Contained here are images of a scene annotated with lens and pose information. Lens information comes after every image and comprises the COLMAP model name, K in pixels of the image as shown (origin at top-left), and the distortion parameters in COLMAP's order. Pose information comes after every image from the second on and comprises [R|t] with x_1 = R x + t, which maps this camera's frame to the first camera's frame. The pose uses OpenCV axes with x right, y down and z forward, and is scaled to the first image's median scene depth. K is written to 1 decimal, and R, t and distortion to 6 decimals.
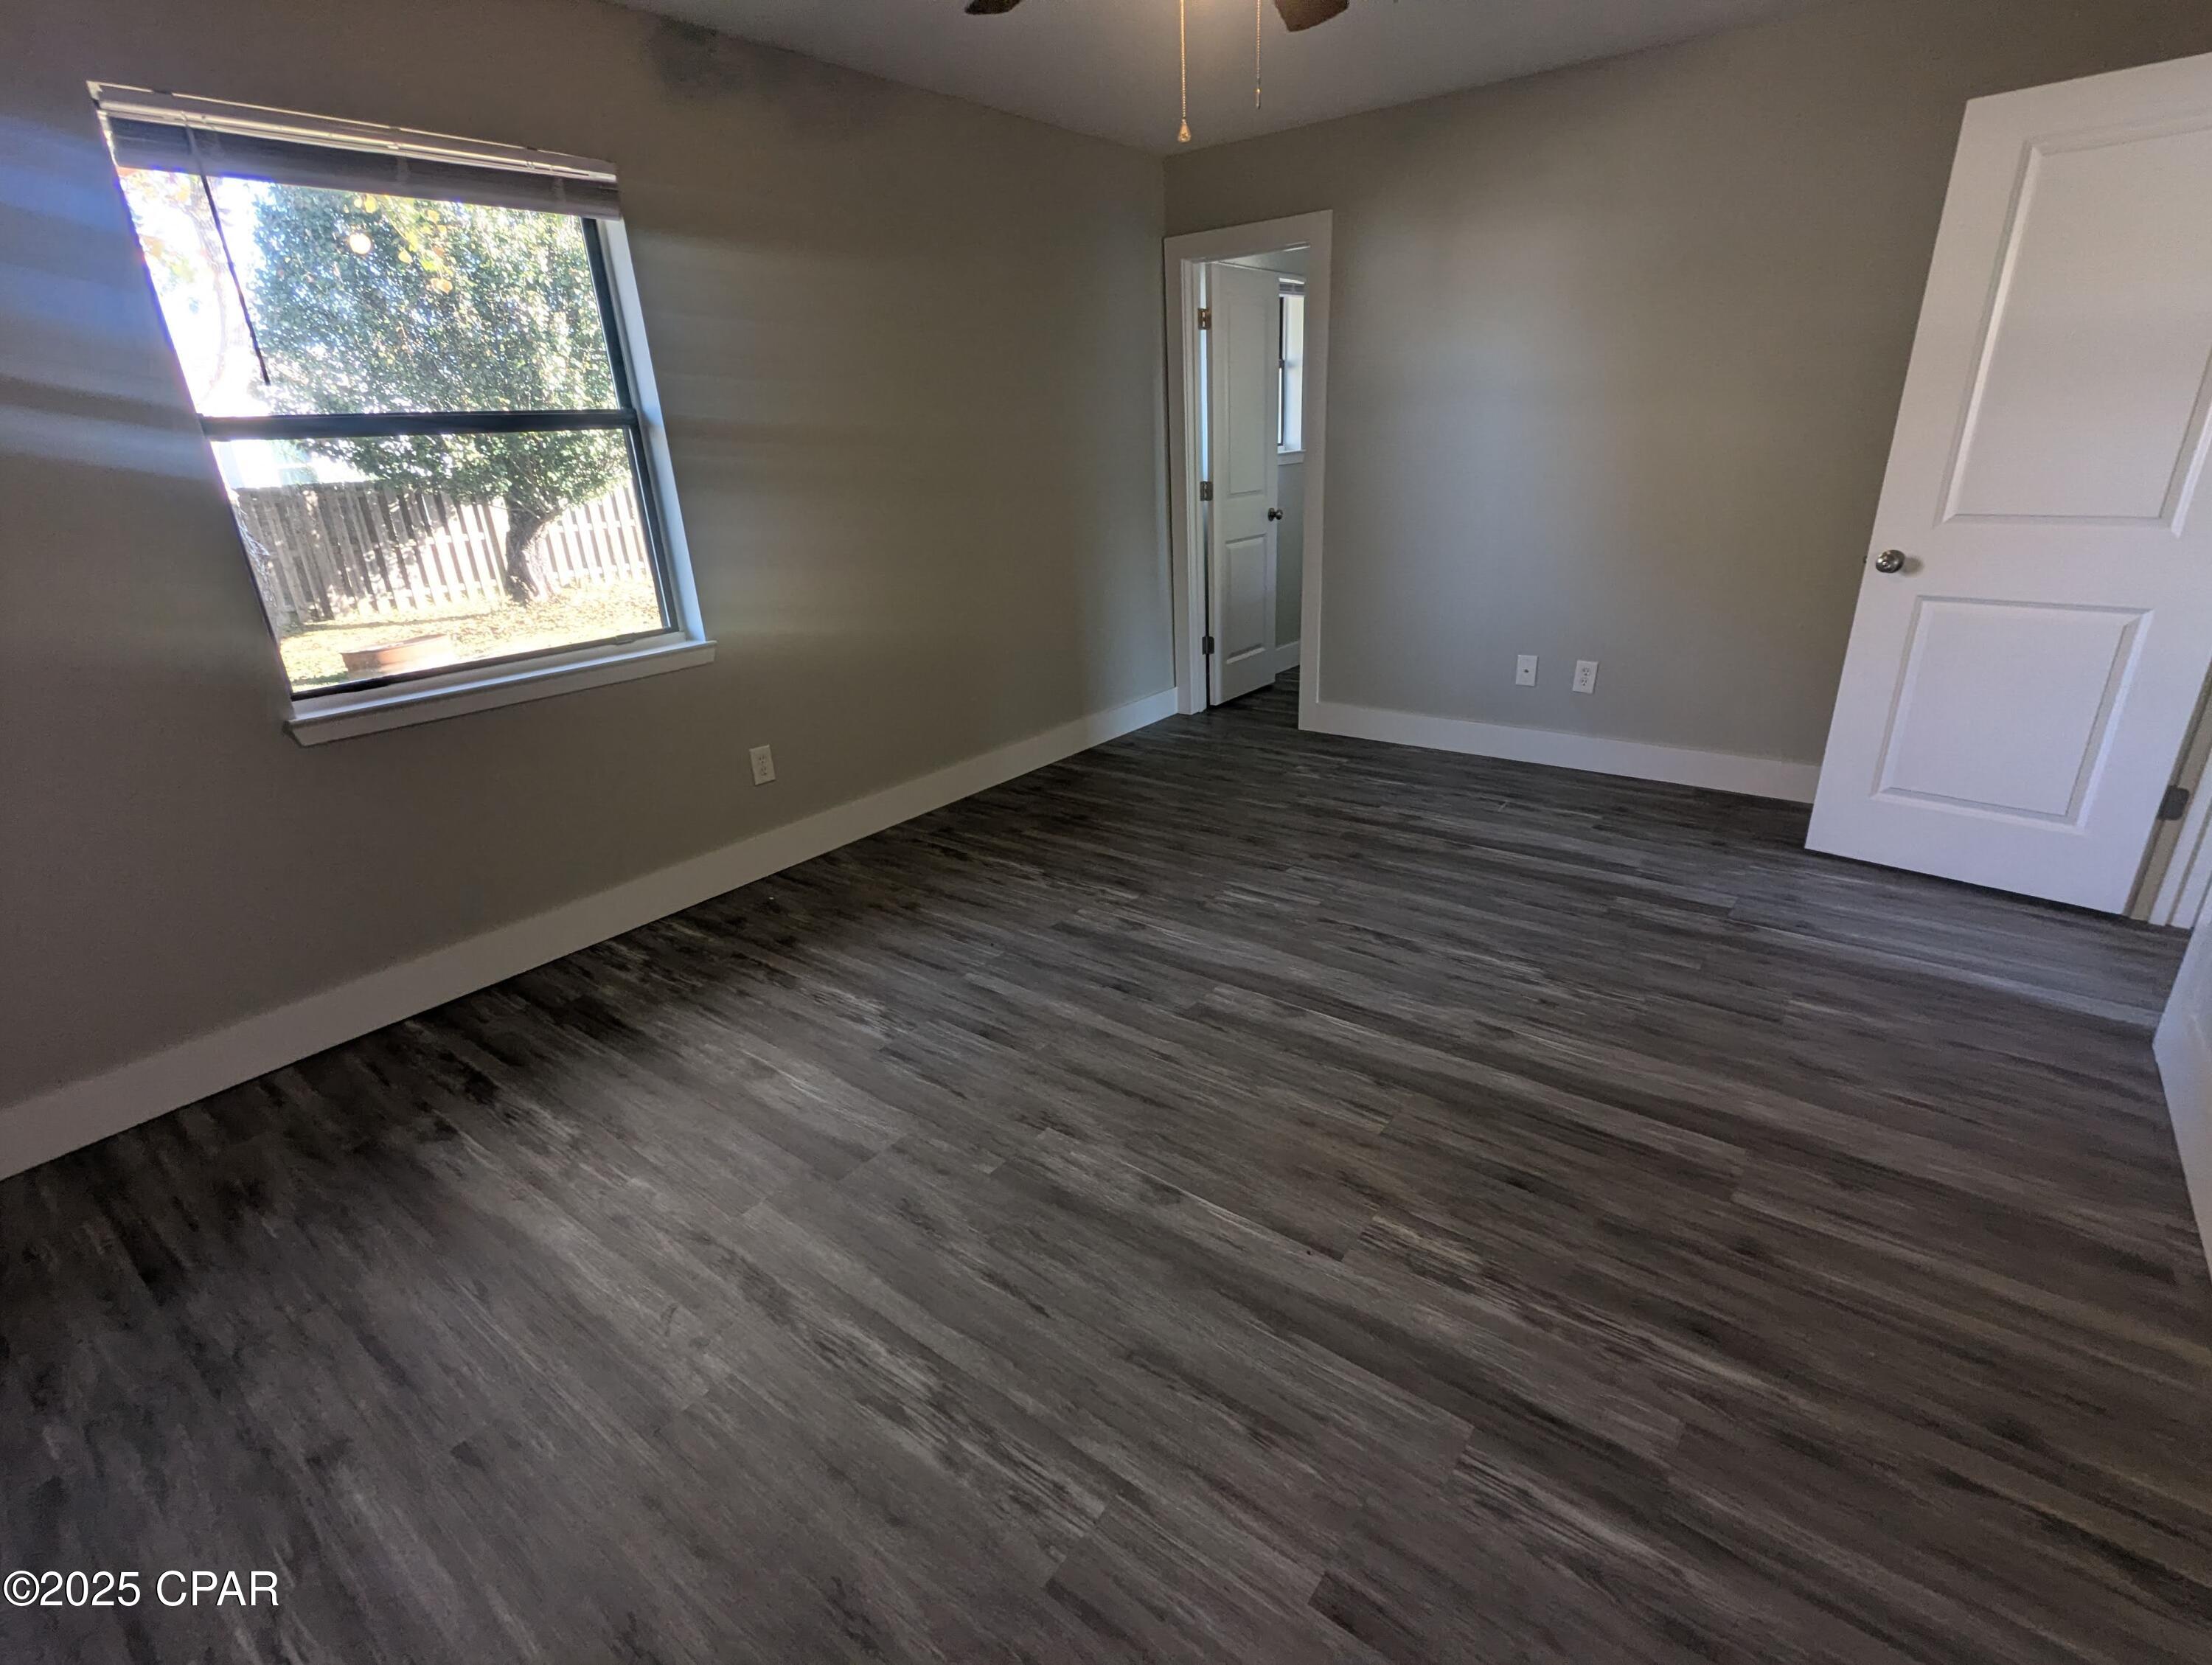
lens RADIAL K [[1051.3, 0, 1133.5], [0, 1051.3, 850.2], [0, 0, 1]] dist [0.003515, -0.000132]
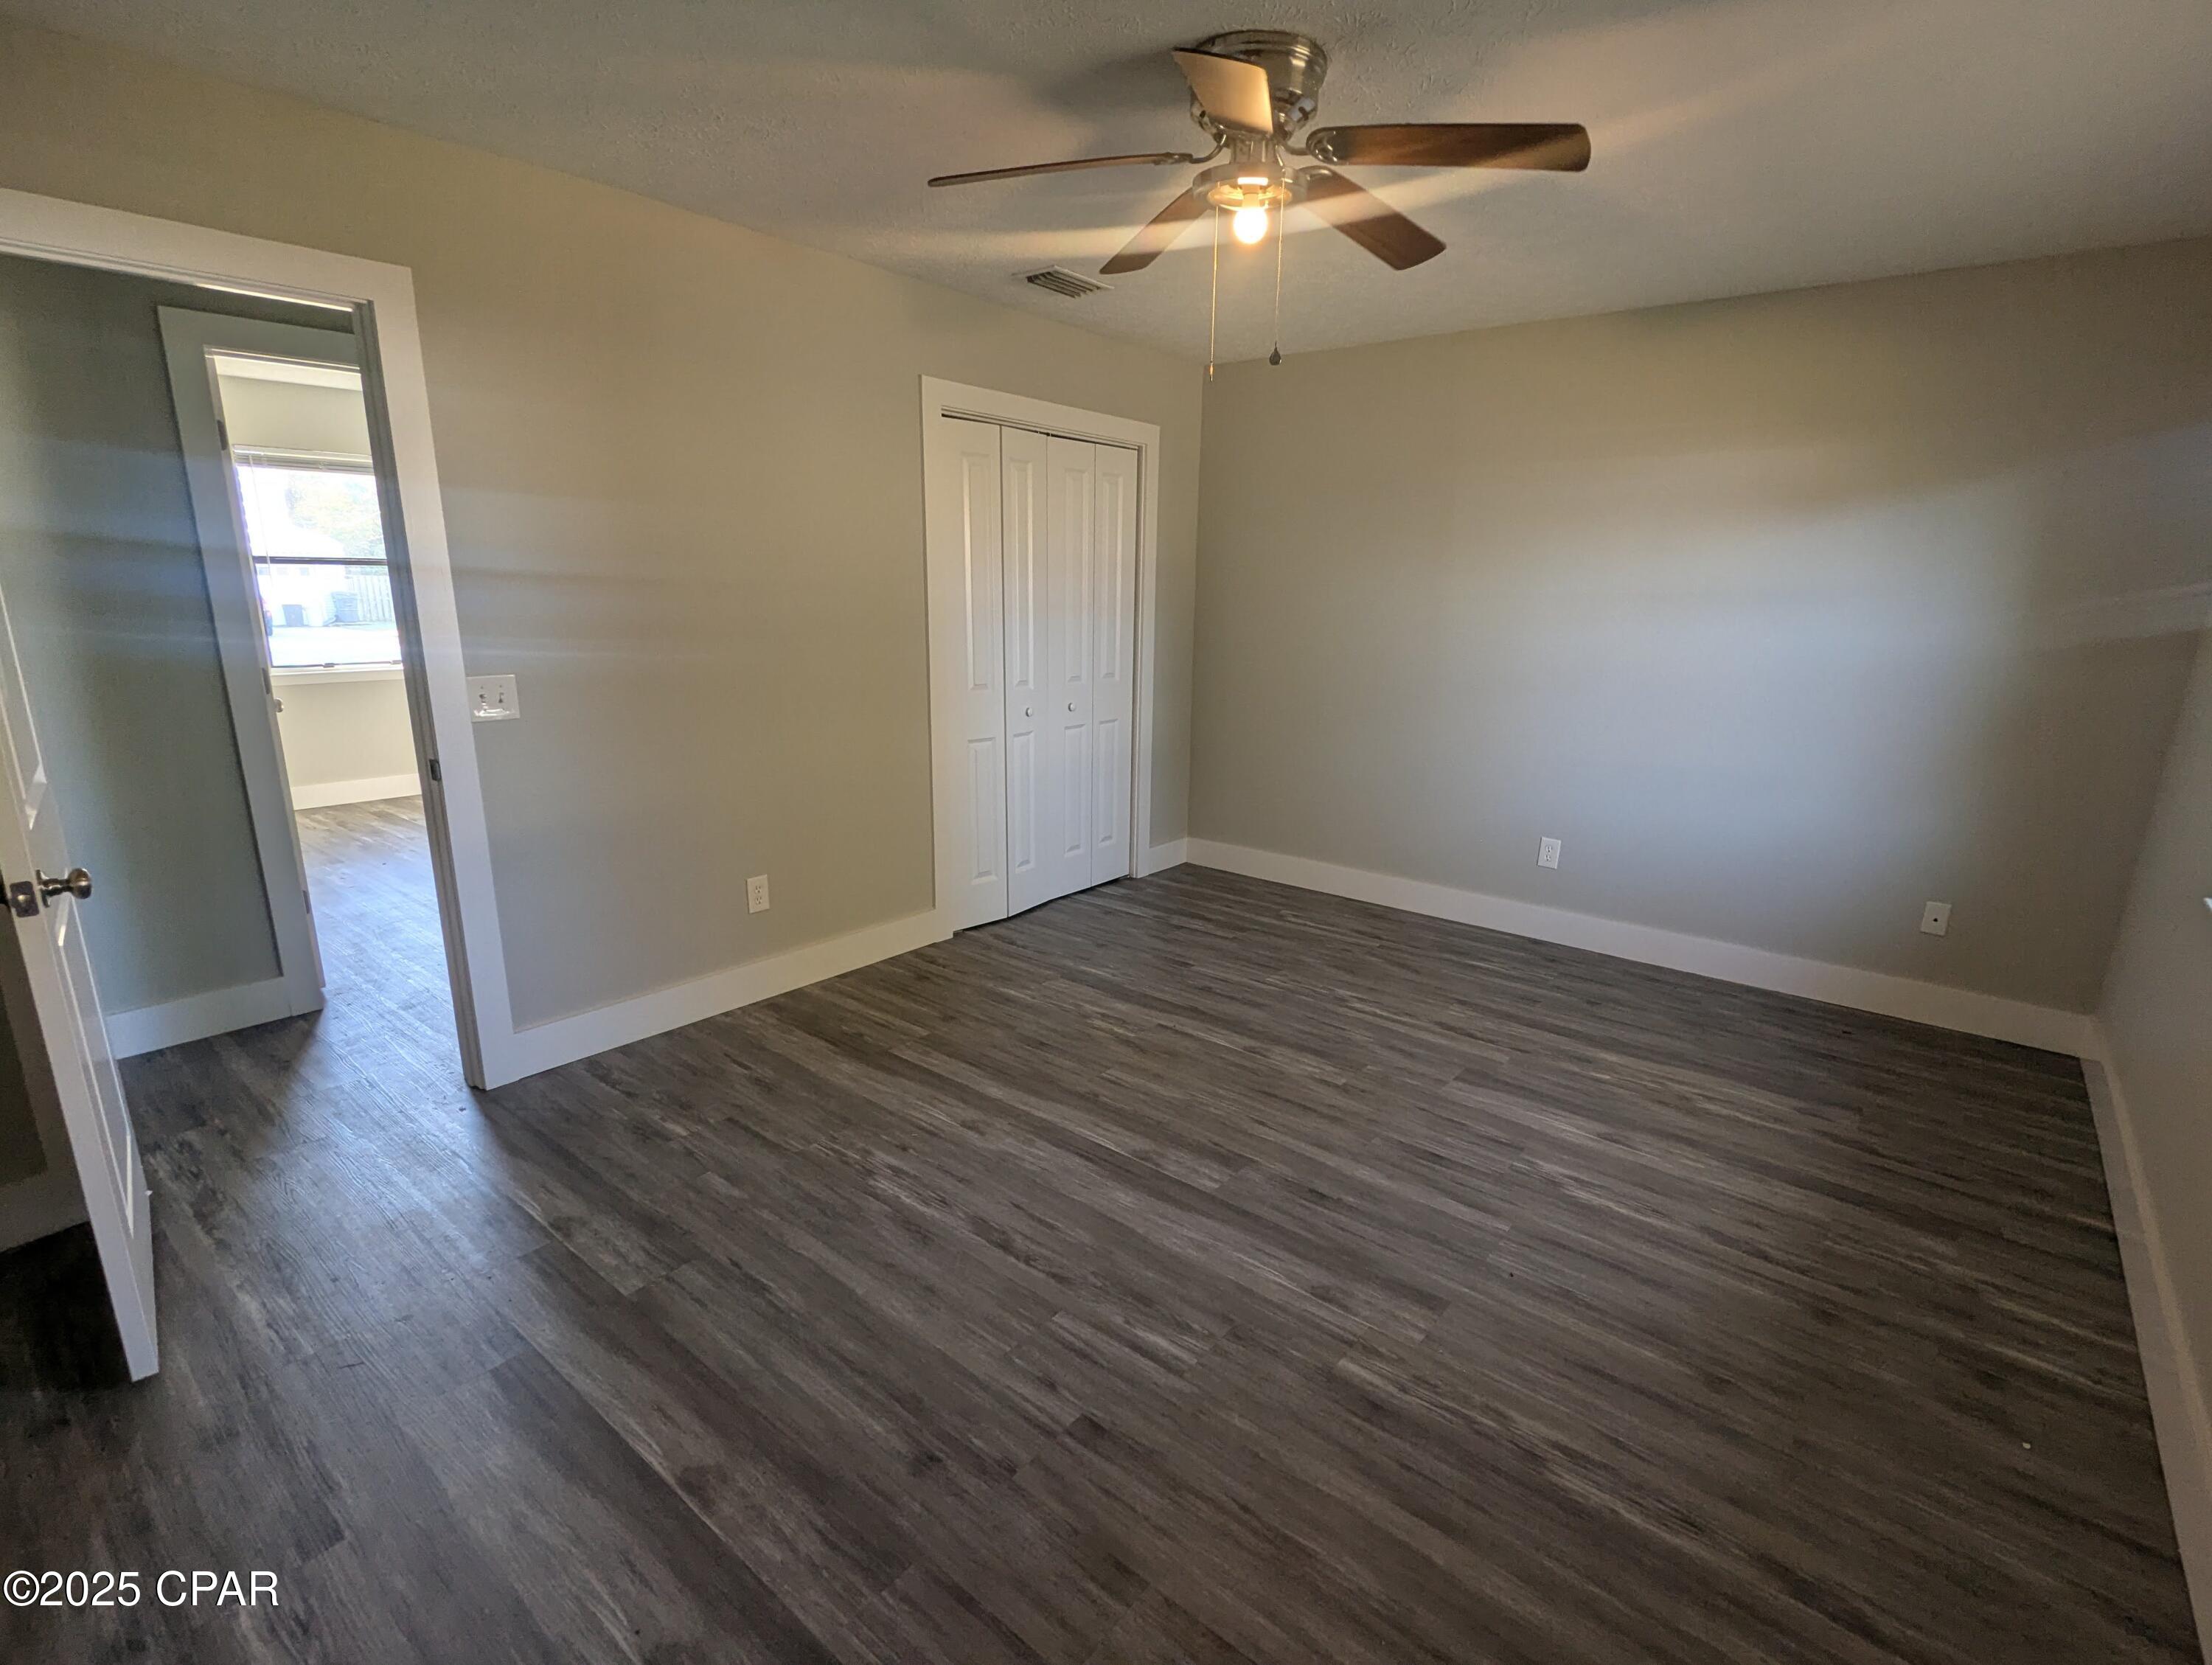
lens RADIAL K [[1051.3, 0, 1133.5], [0, 1051.3, 850.2], [0, 0, 1]] dist [0.003515, -0.000132]
pose [[-0.999379, 0.012824, 0.032819, 0.123013], [0.029822, 0.803909, 0.594005, -0.702178], [-0.018766, 0.594614, -0.803792, 1.642928]]
